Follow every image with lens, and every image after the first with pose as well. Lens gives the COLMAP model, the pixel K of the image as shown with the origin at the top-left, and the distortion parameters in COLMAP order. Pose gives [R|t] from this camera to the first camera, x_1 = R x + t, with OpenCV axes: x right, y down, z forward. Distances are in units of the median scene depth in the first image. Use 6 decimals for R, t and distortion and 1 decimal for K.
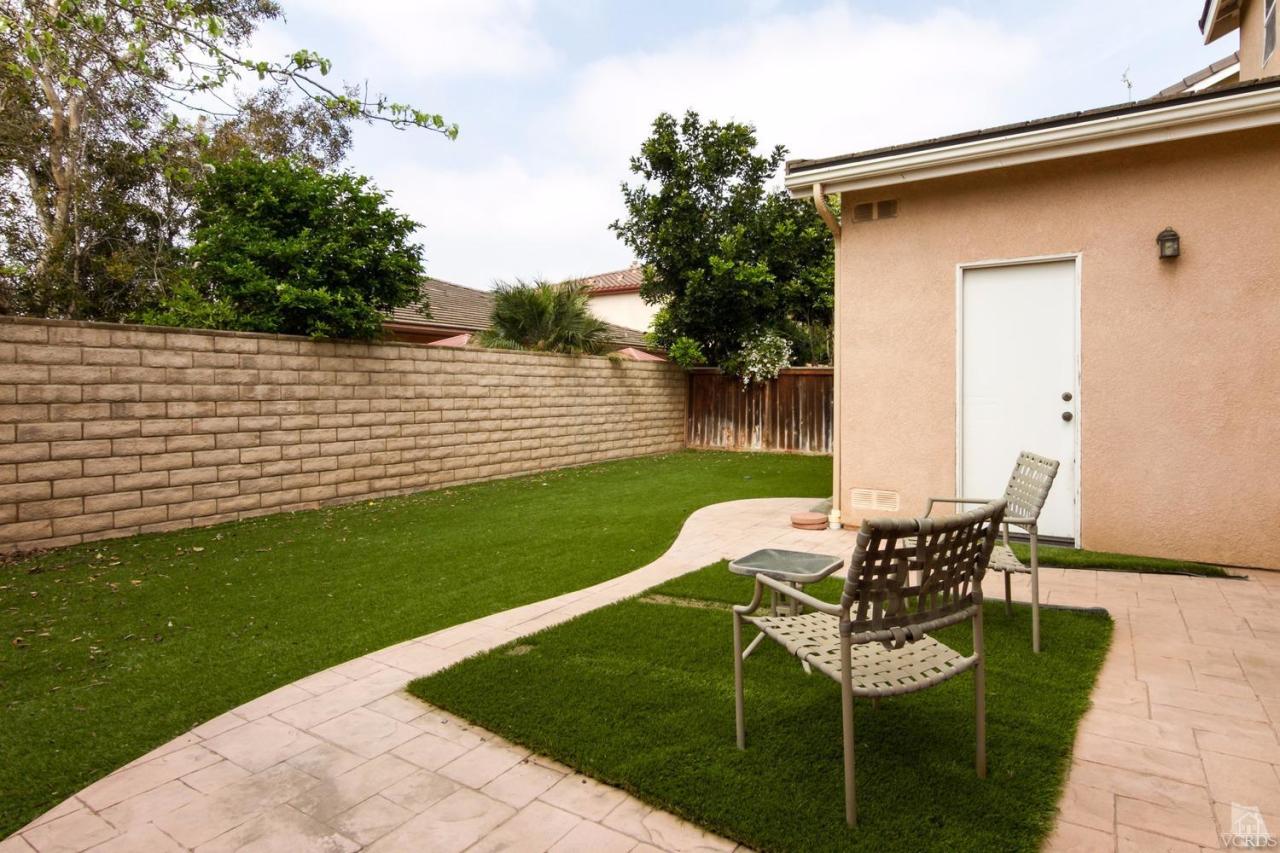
lens RADIAL K [[689.9, 0, 642.2], [0, 689.9, 390.2], [0, 0, 1]] dist [-0.002379, -0.000370]
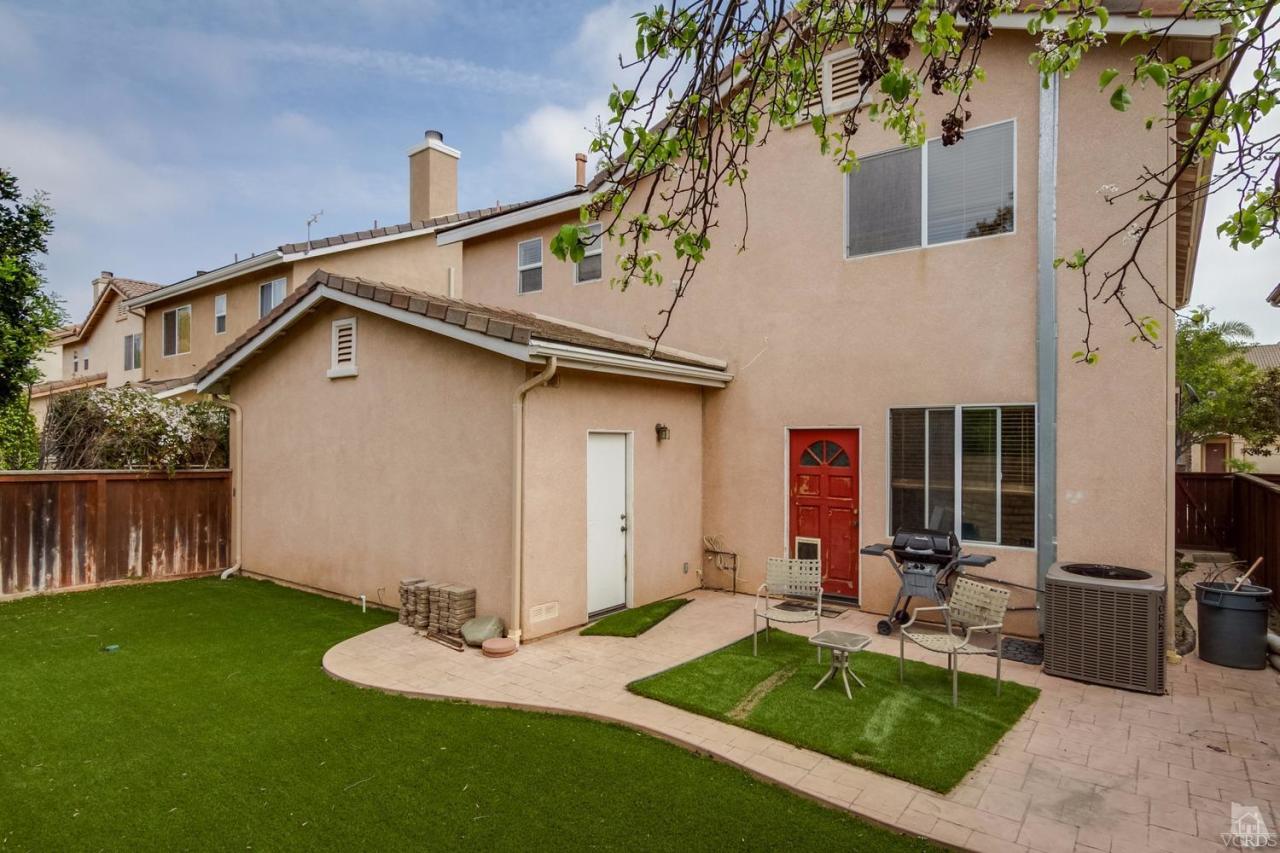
lens RADIAL K [[688.8, 0, 636.9], [0, 688.8, 435.9], [0, 0, 1]] dist [0.003765, 0.000828]
pose [[0.084895, 0.012234, 0.996315, -1.011152], [-0.002900, 0.999923, -0.012031, -0.162262], [-0.996386, -0.001868, 0.084924, 0.832442]]
